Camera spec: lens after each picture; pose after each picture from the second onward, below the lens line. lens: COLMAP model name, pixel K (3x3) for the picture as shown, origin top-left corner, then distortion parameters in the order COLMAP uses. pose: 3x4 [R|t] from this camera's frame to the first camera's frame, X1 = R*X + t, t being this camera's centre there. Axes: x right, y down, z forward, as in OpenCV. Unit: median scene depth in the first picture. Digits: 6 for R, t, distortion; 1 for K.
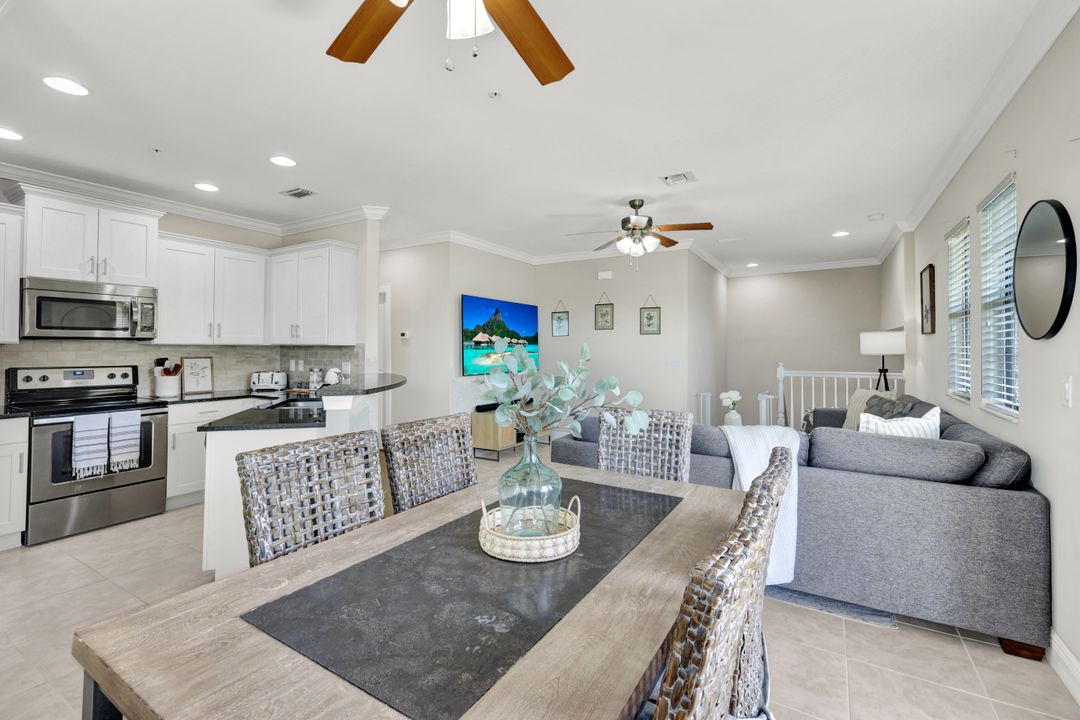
lens RADIAL K [[479.8, 0, 533.8], [0, 479.8, 340.2], [0, 0, 1]] dist [-0.000770, 0.000039]
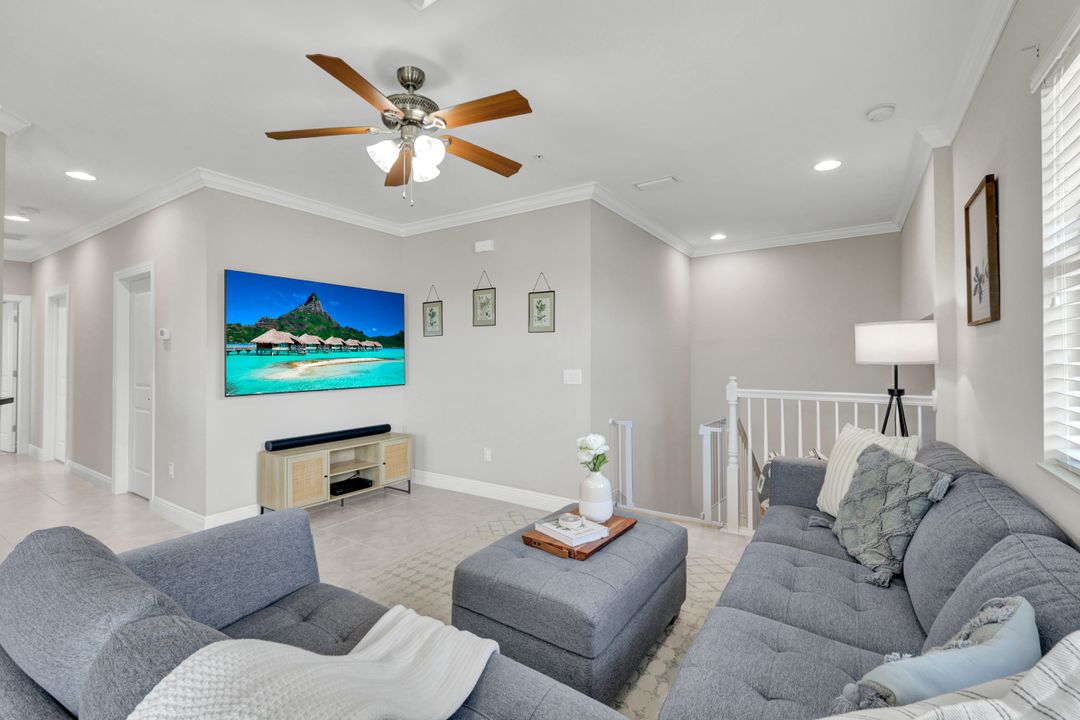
lens RADIAL K [[479.8, 0, 543.4], [0, 479.8, 346.8], [0, 0, 1]] dist [-0.000770, 0.000039]
pose [[0.999616, -0.001953, -0.027646, 0.278674], [0.001915, 0.999997, -0.001397, 0.009216], [0.027649, 0.001343, 0.999617, 0.359560]]
